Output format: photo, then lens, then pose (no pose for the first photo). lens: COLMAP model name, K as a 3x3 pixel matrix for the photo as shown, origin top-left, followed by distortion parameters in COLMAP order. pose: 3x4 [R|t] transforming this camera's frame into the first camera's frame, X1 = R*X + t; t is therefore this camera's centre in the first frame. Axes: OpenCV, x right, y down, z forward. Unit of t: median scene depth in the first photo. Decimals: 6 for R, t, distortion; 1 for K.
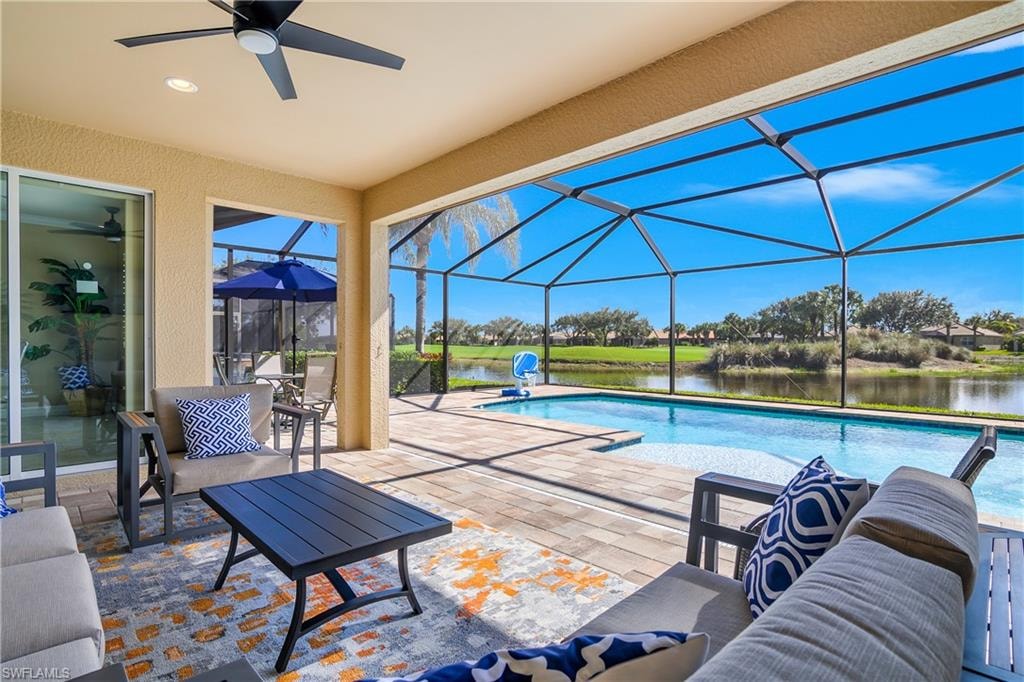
lens RADIAL K [[503.7, 0, 503.4], [0, 503.7, 347.2], [0, 0, 1]] dist [-0.025115, 0.005076]
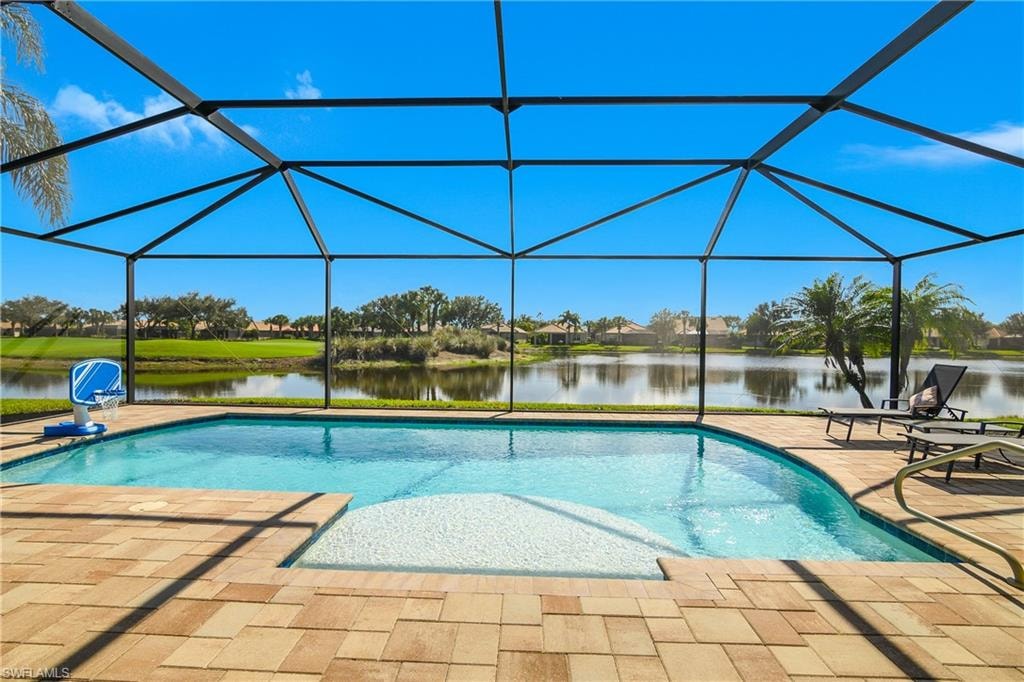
lens RADIAL K [[503.7, 0, 506.6], [0, 503.7, 345.3], [0, 0, 1]] dist [-0.025115, 0.005076]
pose [[0.720086, -0.003402, 0.693876, -0.002944], [-0.004796, 0.999940, 0.009880, -0.003353], [-0.693868, -0.010443, 0.720026, 0.049127]]
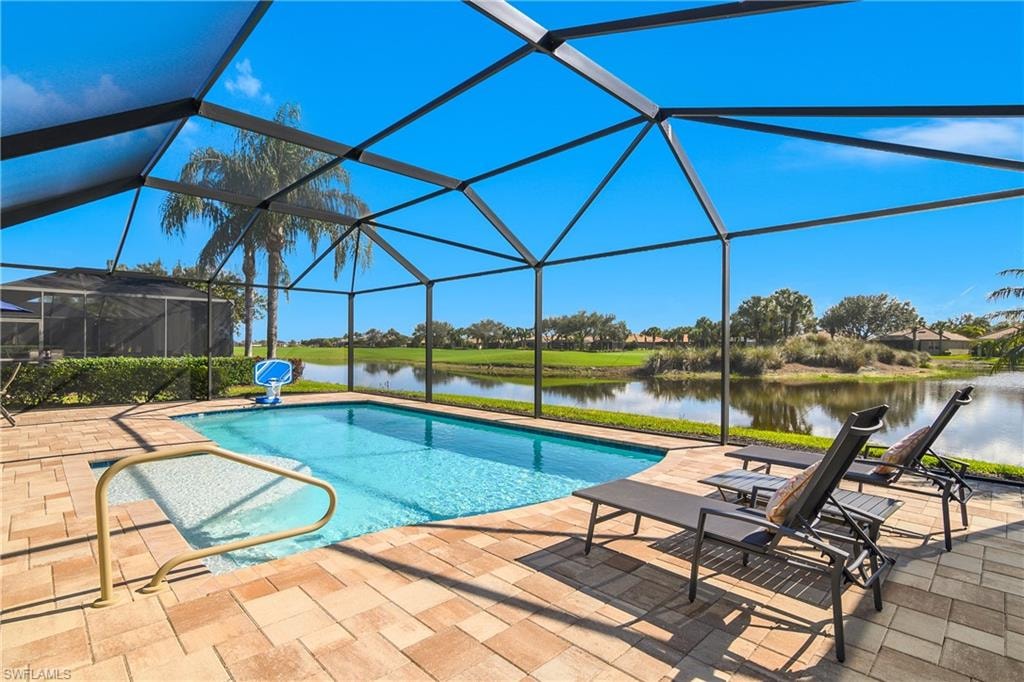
lens RADIAL K [[503.7, 0, 506.0], [0, 503.7, 341.2], [0, 0, 1]] dist [-0.025115, 0.005076]
pose [[0.999997, 0.002356, 0.000896, 0.105825], [-0.002340, 0.999843, -0.017585, -0.002472], [-0.000937, 0.017583, 0.999845, -0.001856]]
